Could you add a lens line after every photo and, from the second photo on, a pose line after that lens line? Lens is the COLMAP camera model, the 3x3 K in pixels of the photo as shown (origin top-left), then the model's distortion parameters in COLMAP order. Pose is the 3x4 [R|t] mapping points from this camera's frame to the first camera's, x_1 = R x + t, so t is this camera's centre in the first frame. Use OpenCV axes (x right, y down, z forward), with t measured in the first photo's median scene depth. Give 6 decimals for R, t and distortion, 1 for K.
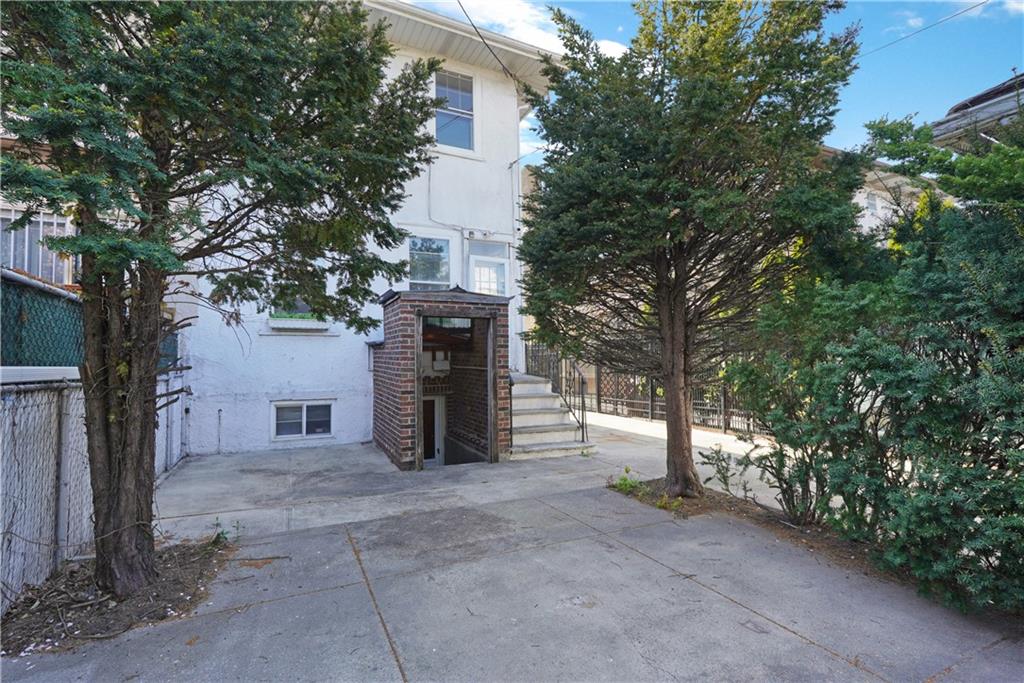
lens RADIAL K [[482.1, 0, 518.3], [0, 482.1, 344.4], [0, 0, 1]] dist [-0.016489, 0.007640]
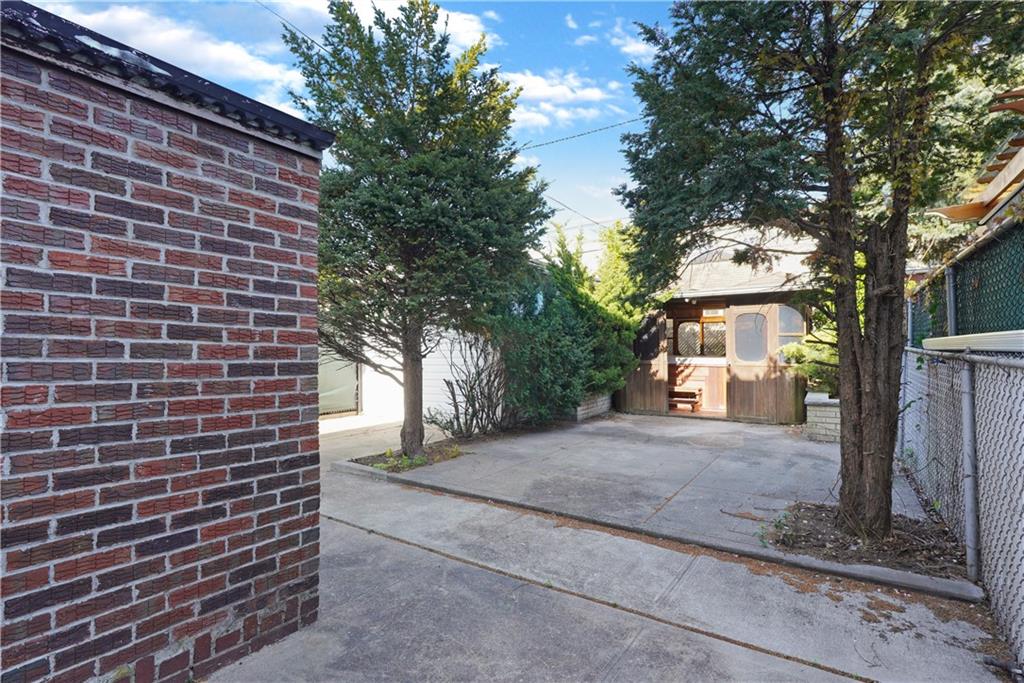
lens RADIAL K [[482.1, 0, 517.5], [0, 482.1, 344.8], [0, 0, 1]] dist [-0.016489, 0.007640]
pose [[-0.507165, 0.030451, 0.861311, -1.037919], [-0.022534, 0.998565, -0.048573, 0.103022], [-0.861555, -0.044043, -0.505751, 1.704659]]
